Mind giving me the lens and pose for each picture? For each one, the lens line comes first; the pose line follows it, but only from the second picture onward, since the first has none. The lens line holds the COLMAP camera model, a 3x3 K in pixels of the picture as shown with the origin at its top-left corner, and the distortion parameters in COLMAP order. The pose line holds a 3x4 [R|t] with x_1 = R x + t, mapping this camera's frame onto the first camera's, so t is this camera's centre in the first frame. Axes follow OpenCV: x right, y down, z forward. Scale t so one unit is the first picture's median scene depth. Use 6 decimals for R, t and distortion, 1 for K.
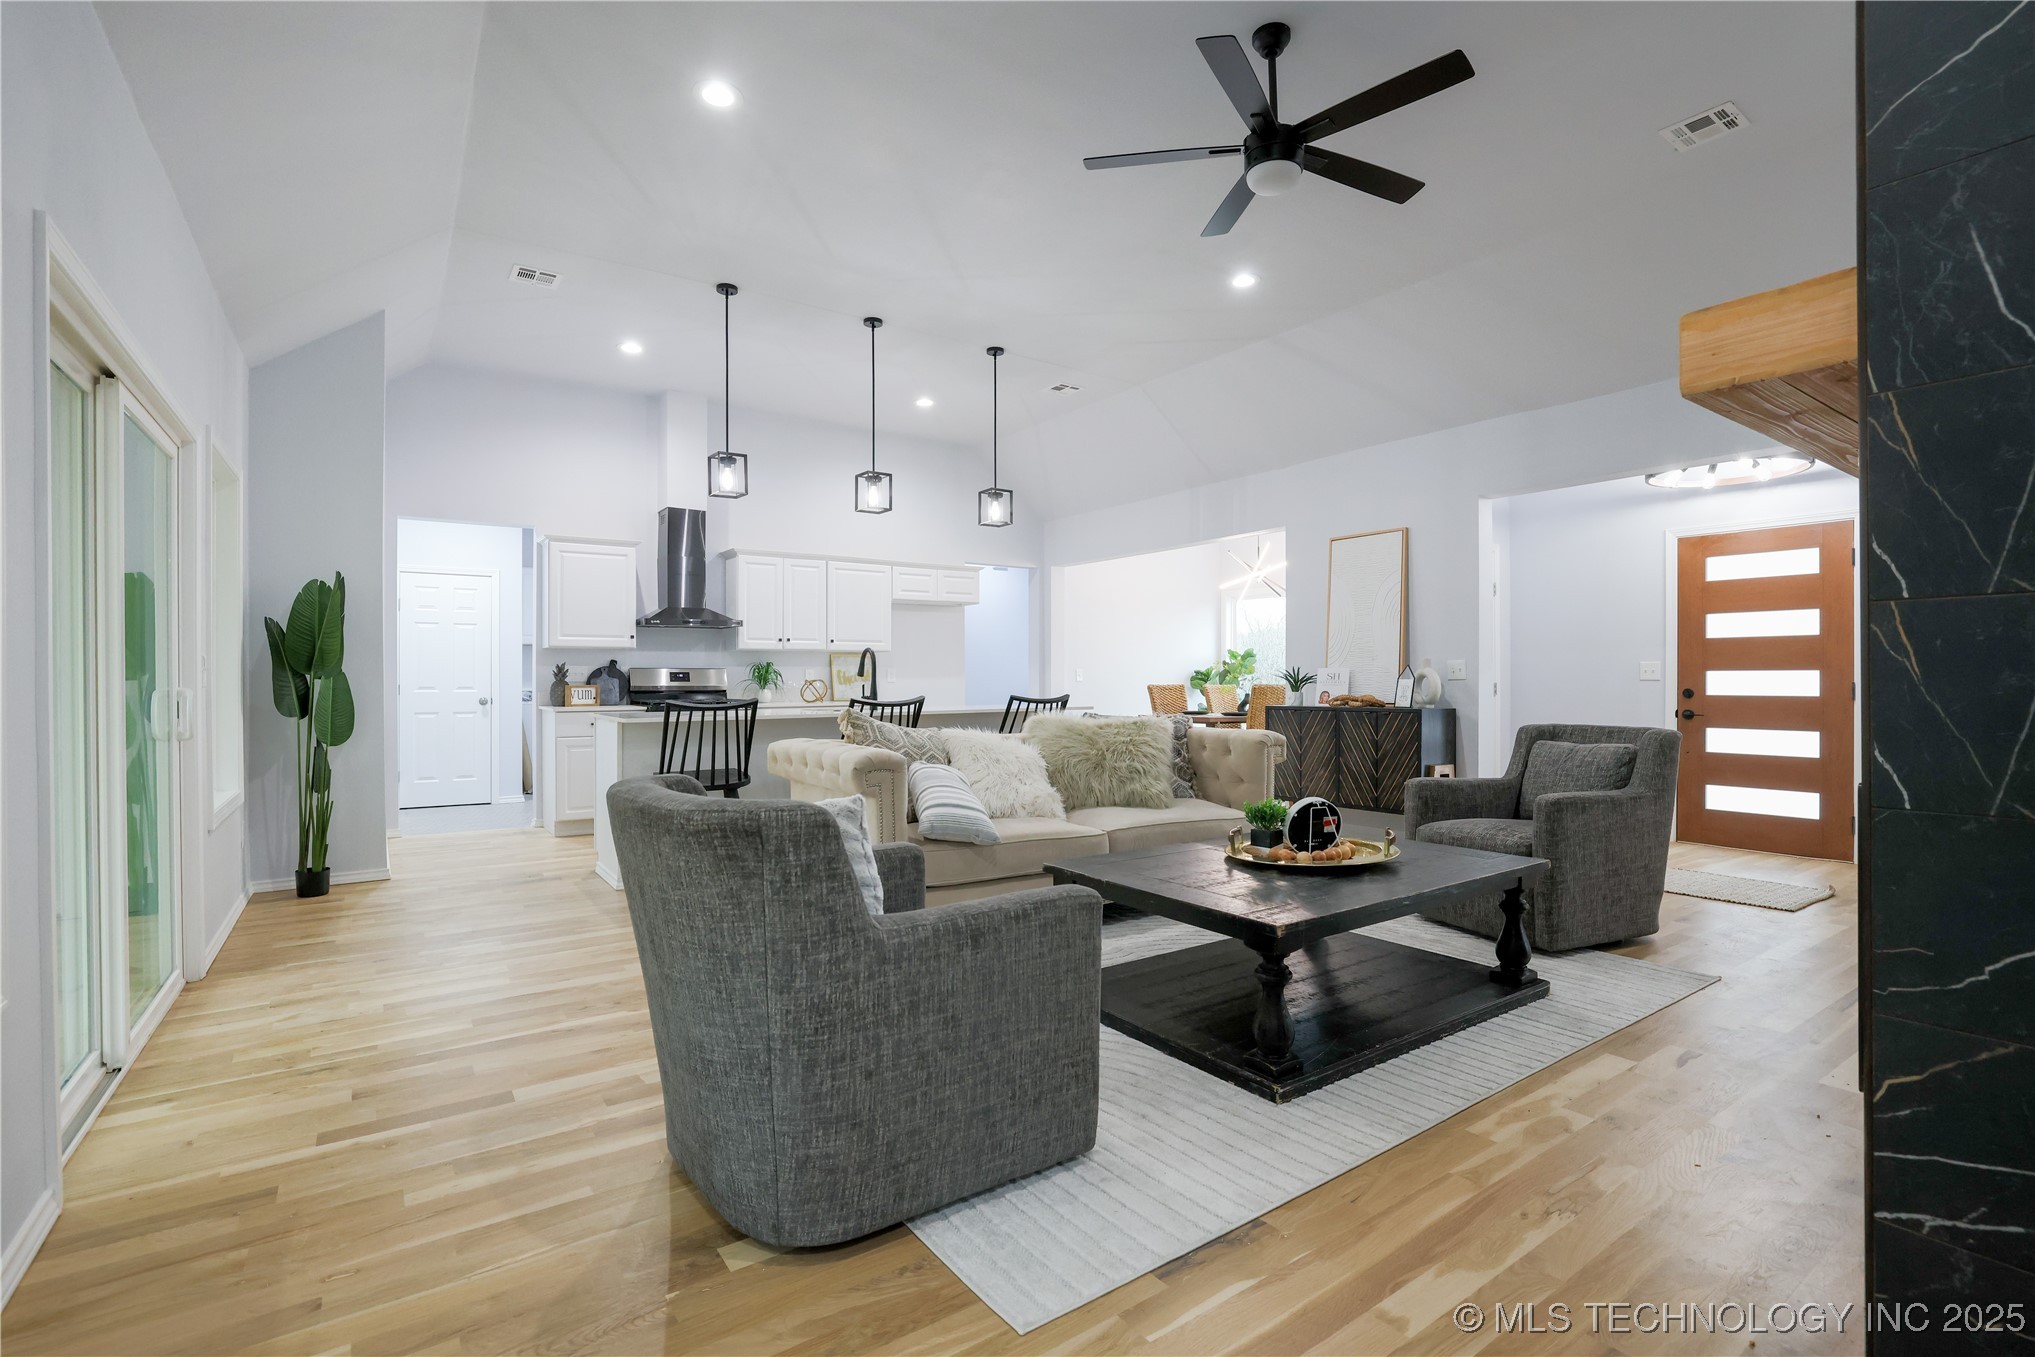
lens RADIAL K [[933.3, 0, 1012.0], [0, 933.3, 676.7], [0, 0, 1]] dist [-0.046534, 0.015277]
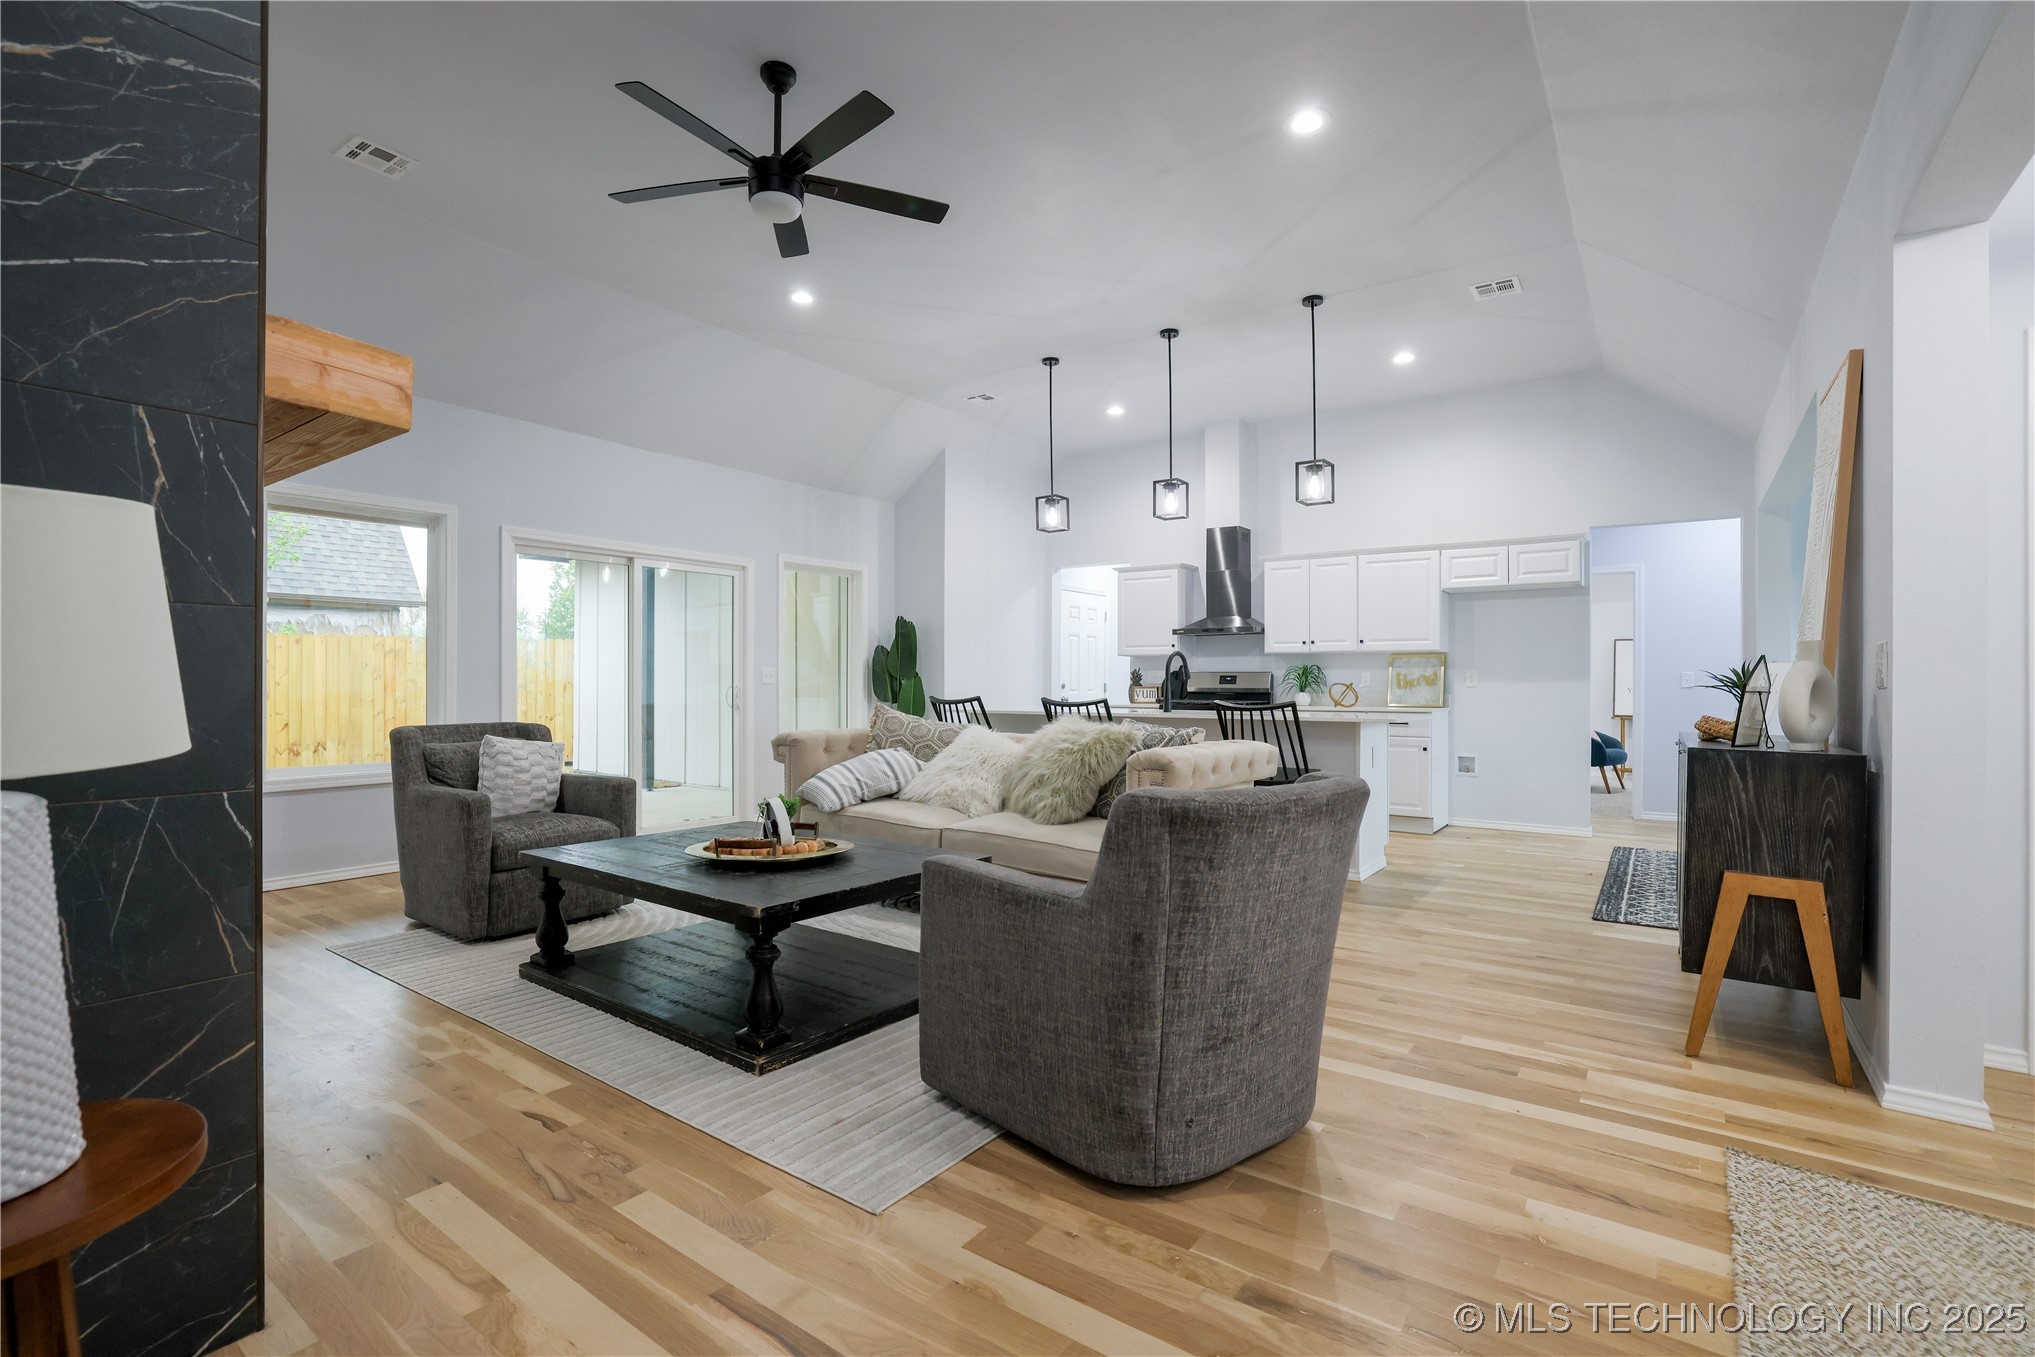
lens RADIAL K [[933.3, 0, 1022.3], [0, 933.3, 673.1], [0, 0, 1]] dist [-0.046534, 0.015277]
pose [[0.340478, -0.005496, -0.940237, 0.714417], [-0.001435, 0.999979, -0.006364, -0.000501], [0.940252, 0.003516, 0.340462, 0.469063]]
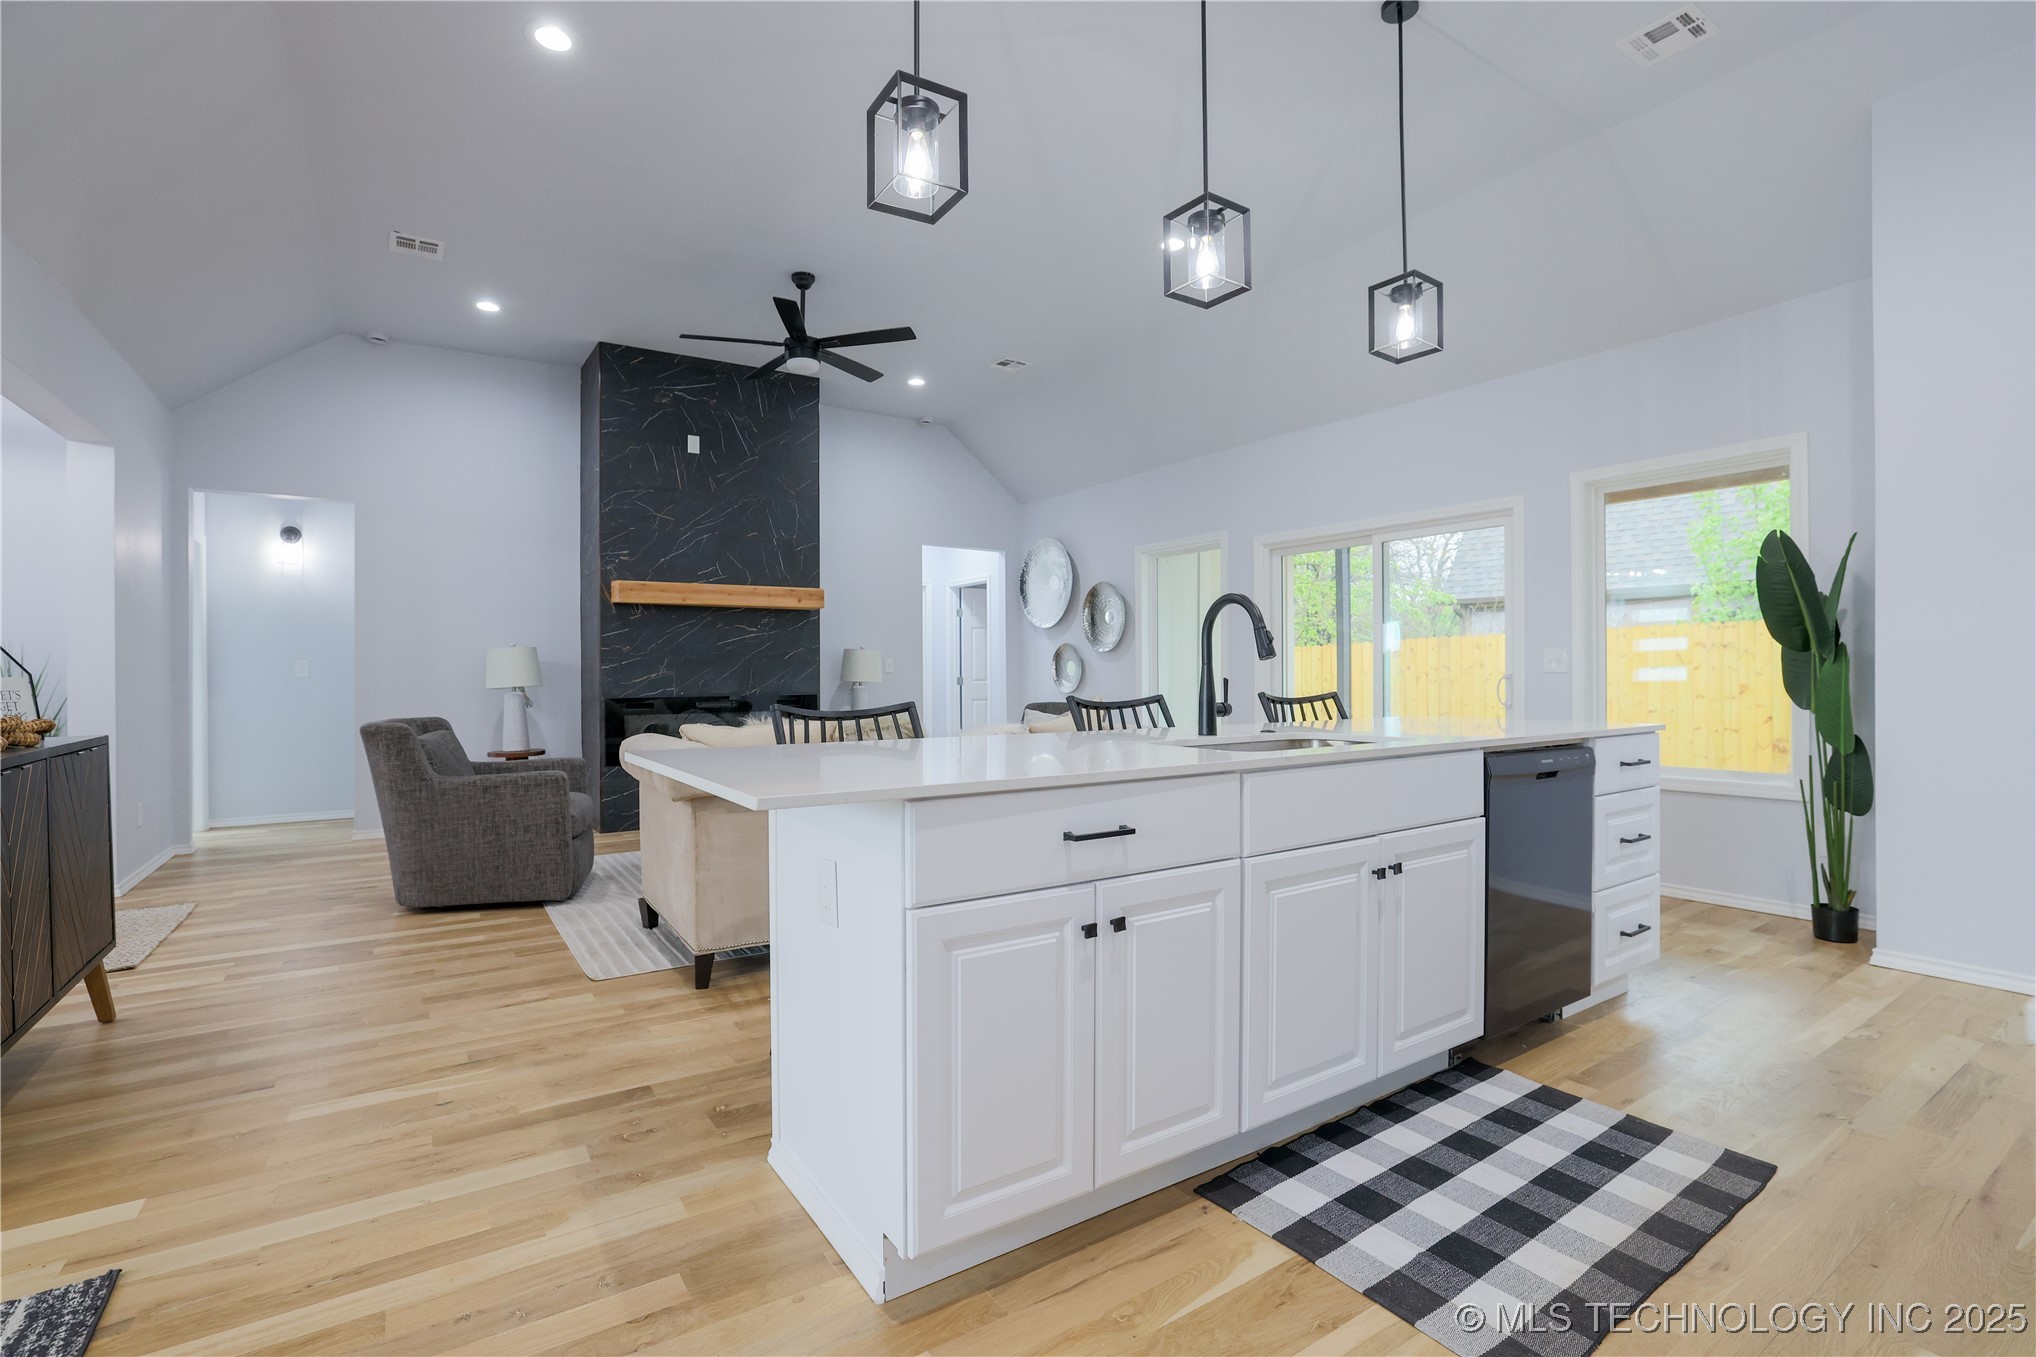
lens RADIAL K [[933.8, 0, 1000.1], [0, 933.8, 679.2], [0, 0, 1]] dist [-0.046534, 0.015277]
pose [[-0.999527, 0.007526, 0.029828, -0.057240], [0.007595, 0.999969, 0.002204, 0.006442], [-0.029810, 0.002430, -0.999553, 1.365827]]
